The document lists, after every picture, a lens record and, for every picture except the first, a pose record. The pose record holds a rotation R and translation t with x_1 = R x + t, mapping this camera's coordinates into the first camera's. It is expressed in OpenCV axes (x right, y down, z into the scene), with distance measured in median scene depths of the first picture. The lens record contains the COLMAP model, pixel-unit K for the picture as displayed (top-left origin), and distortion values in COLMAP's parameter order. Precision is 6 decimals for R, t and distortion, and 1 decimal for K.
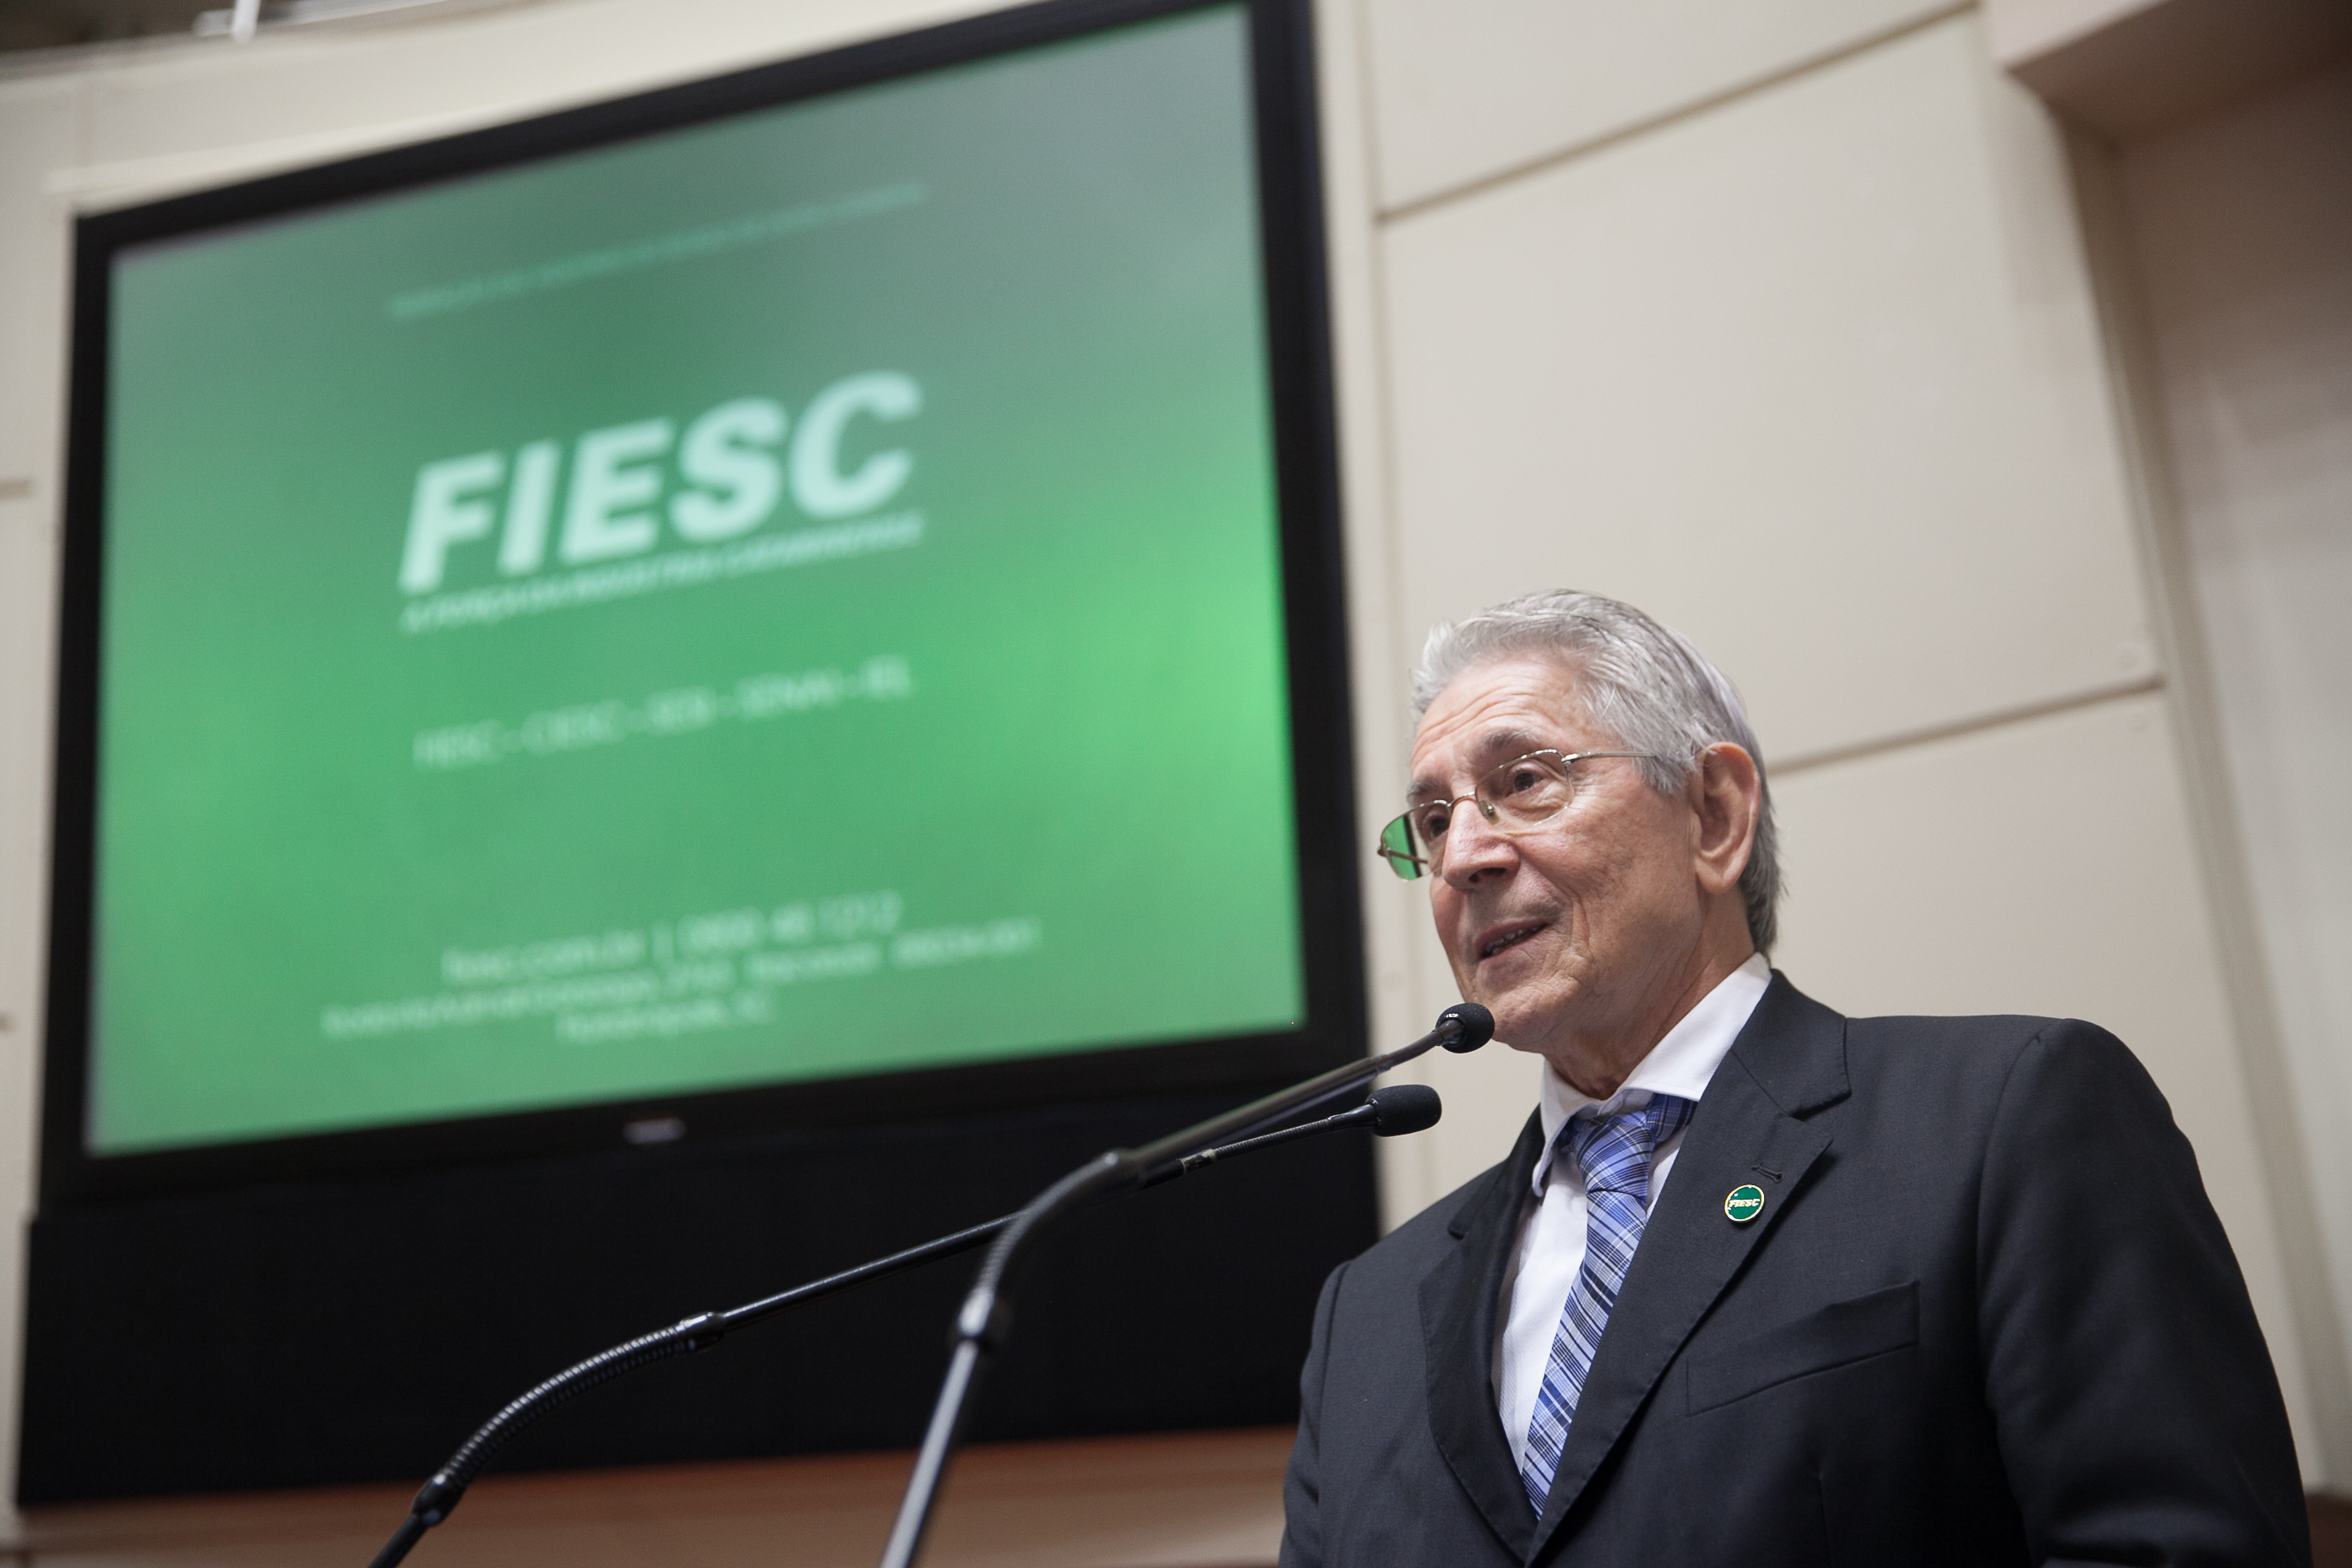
lens RADIAL K [[3339.4, 0, 1093.1], [0, 3339.4, 763.3], [0, 0, 1]] dist [0.146094, 0.000000]
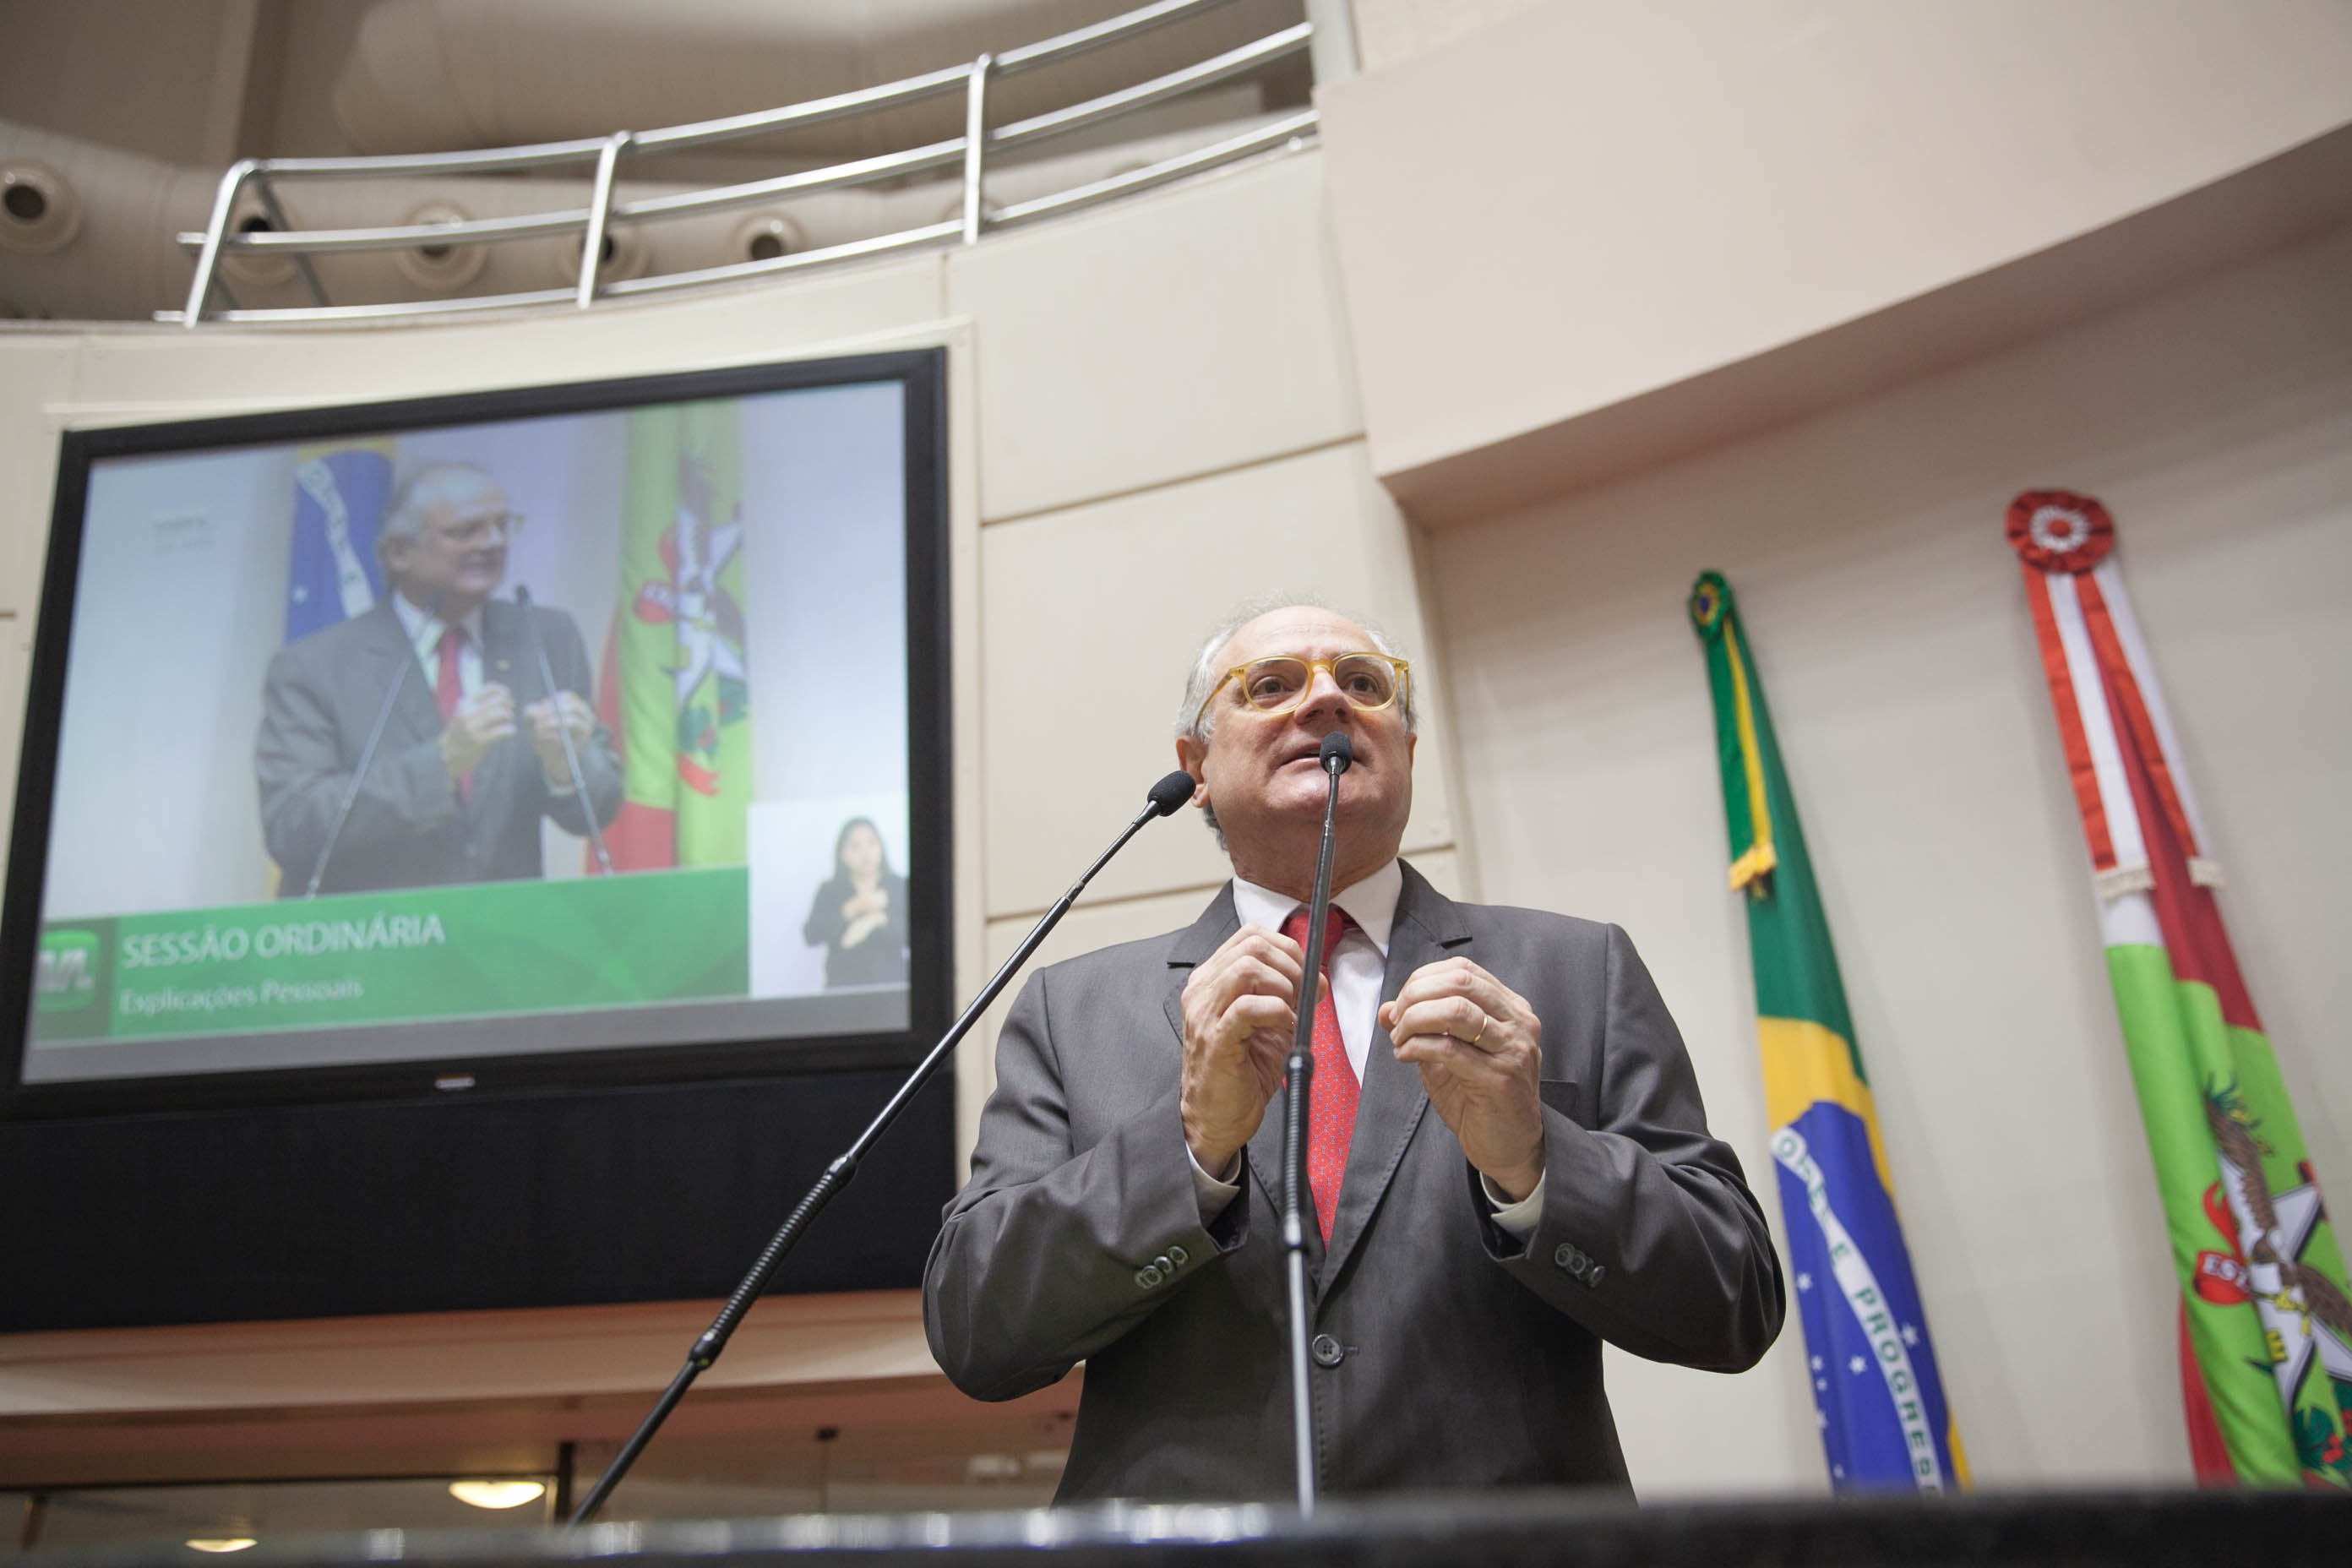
lens RADIAL K [[2058.2, 0, 1150.8], [0, 2058.2, 773.4], [0, 0, 1]] dist [-0.006408, 0.090453]
pose [[0.965094, 0.074180, 0.251179, -0.071935], [-0.061979, 0.996497, -0.056153, 0.005423], [-0.254465, 0.038625, 0.966310, 0.038154]]
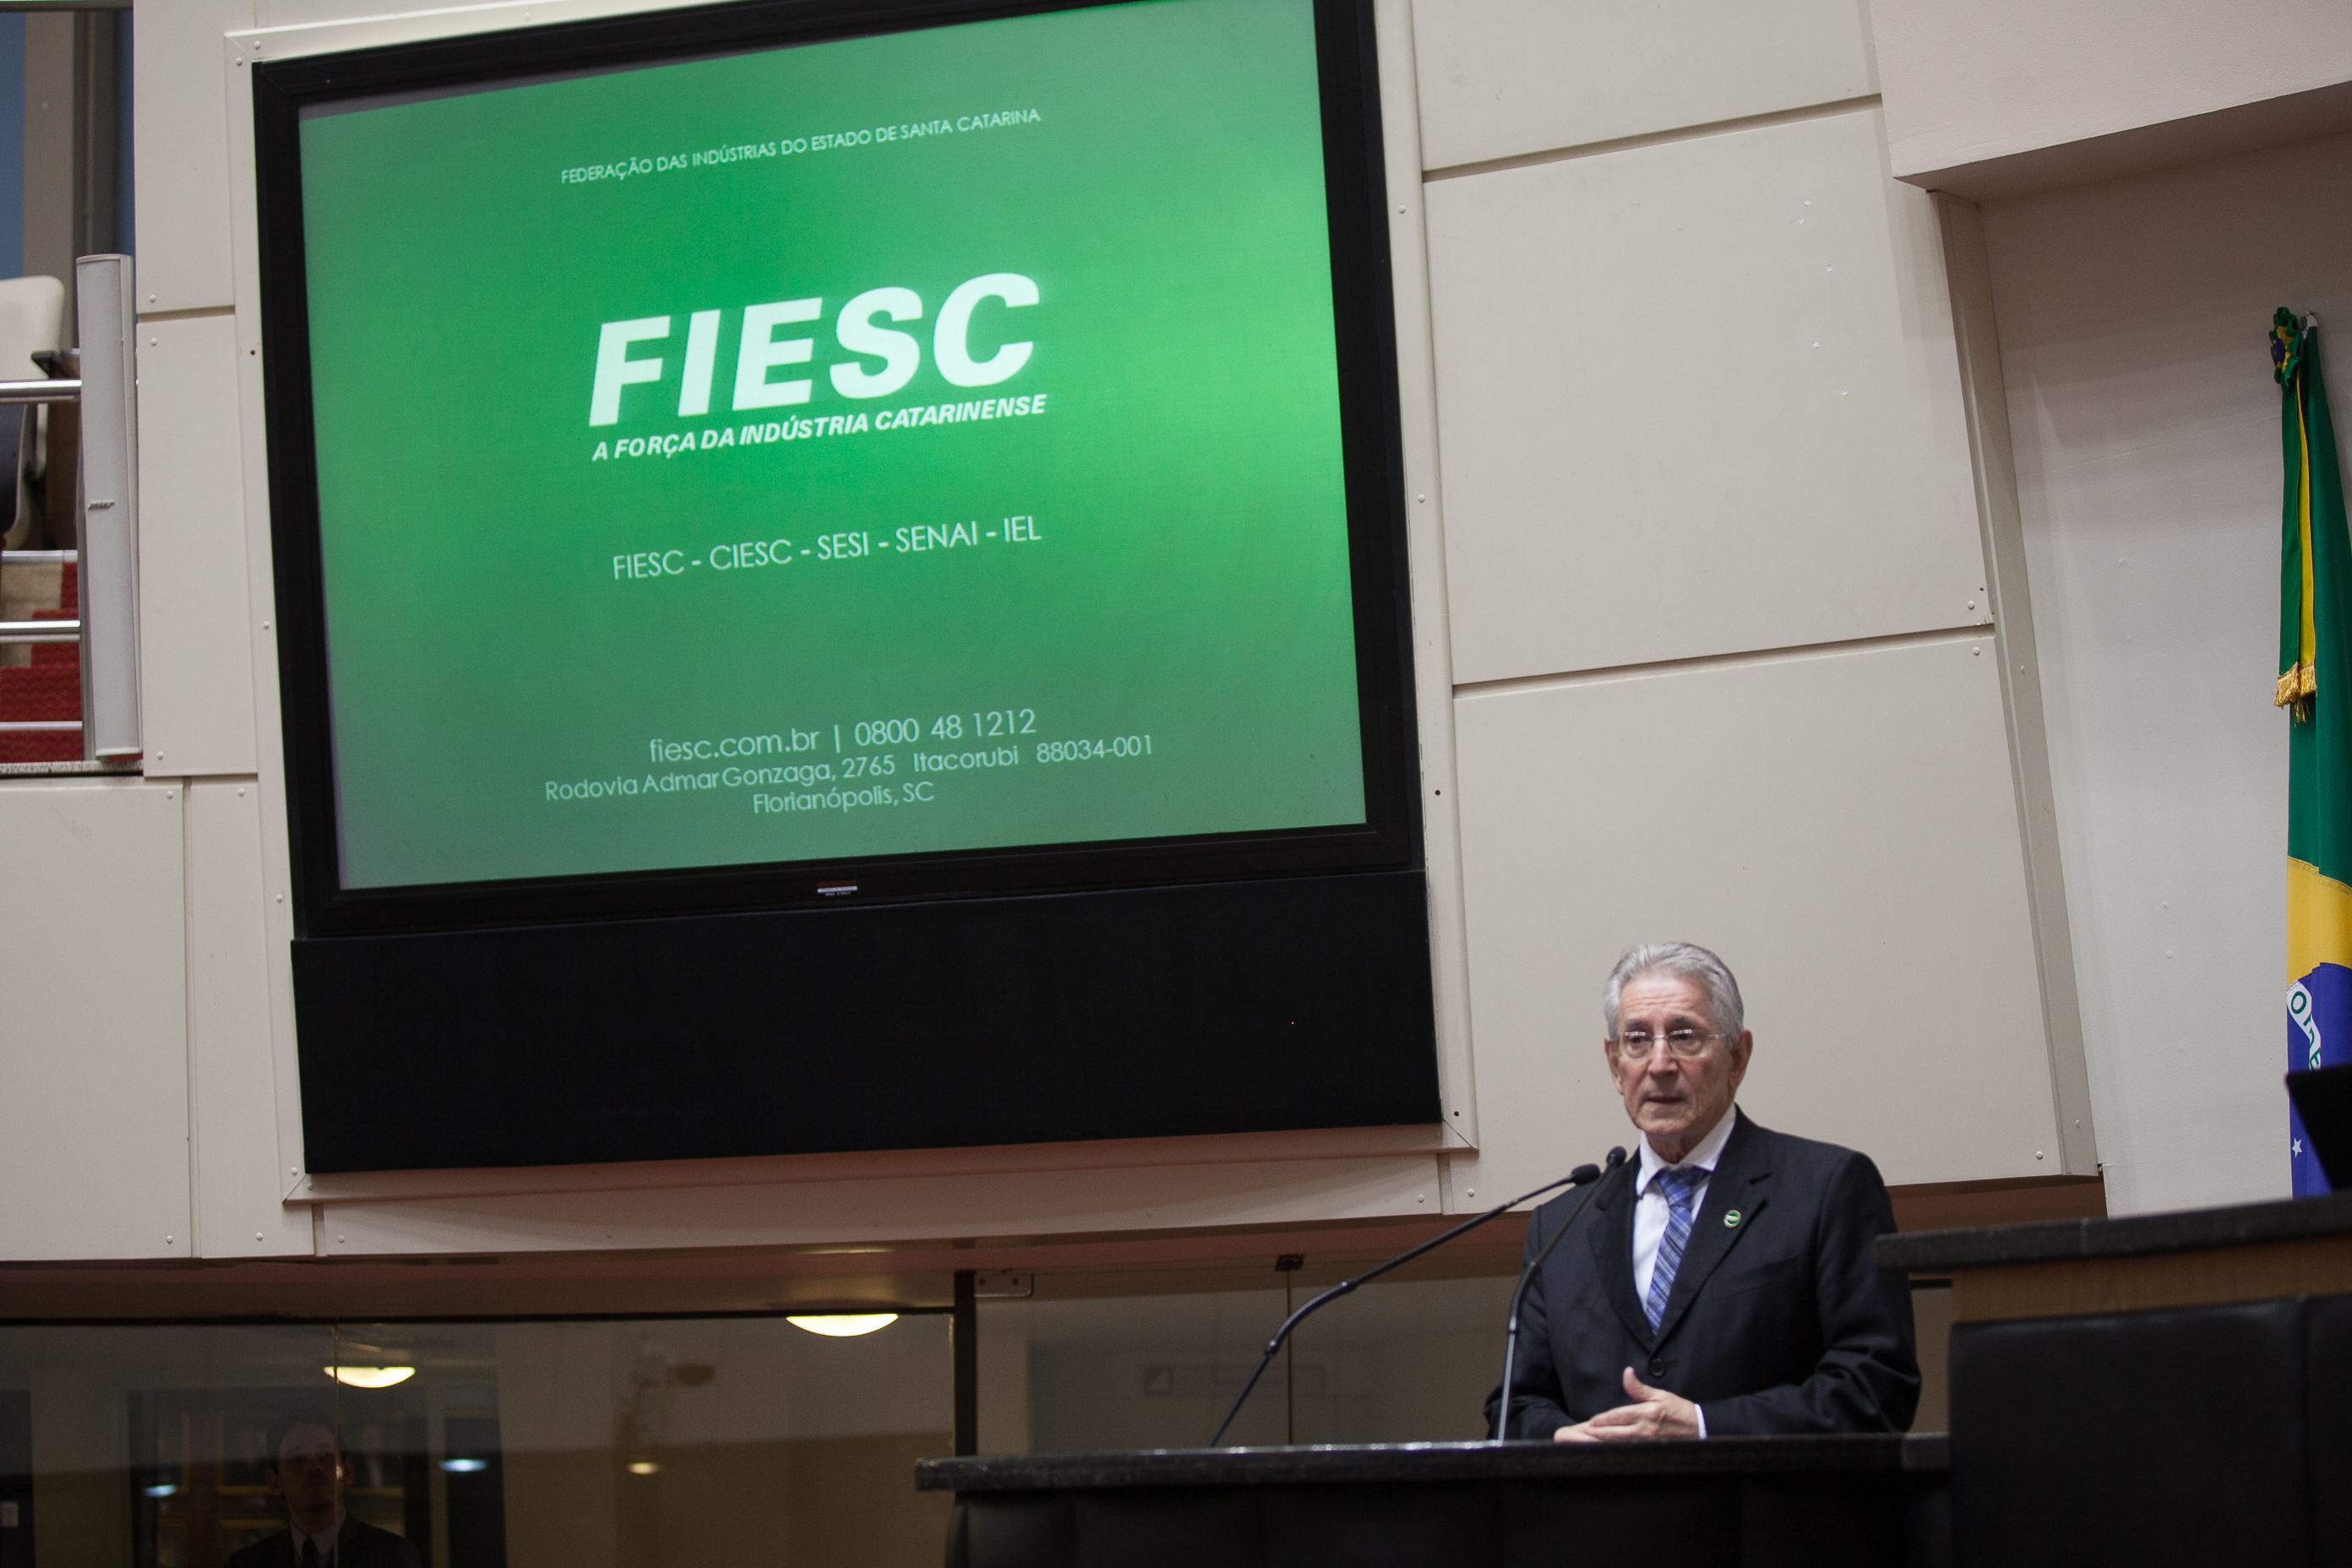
lens RADIAL K [[5247.3, 0, 1179.6], [0, 5247.3, 768.4], [0, 0, 1]] dist [0.170838, 0.000000]
pose [[0.994082, -0.016795, 0.107323, -0.212118], [-0.005265, 0.979366, 0.202027, -0.329834], [-0.108501, -0.201396, 0.973482, -0.911798]]
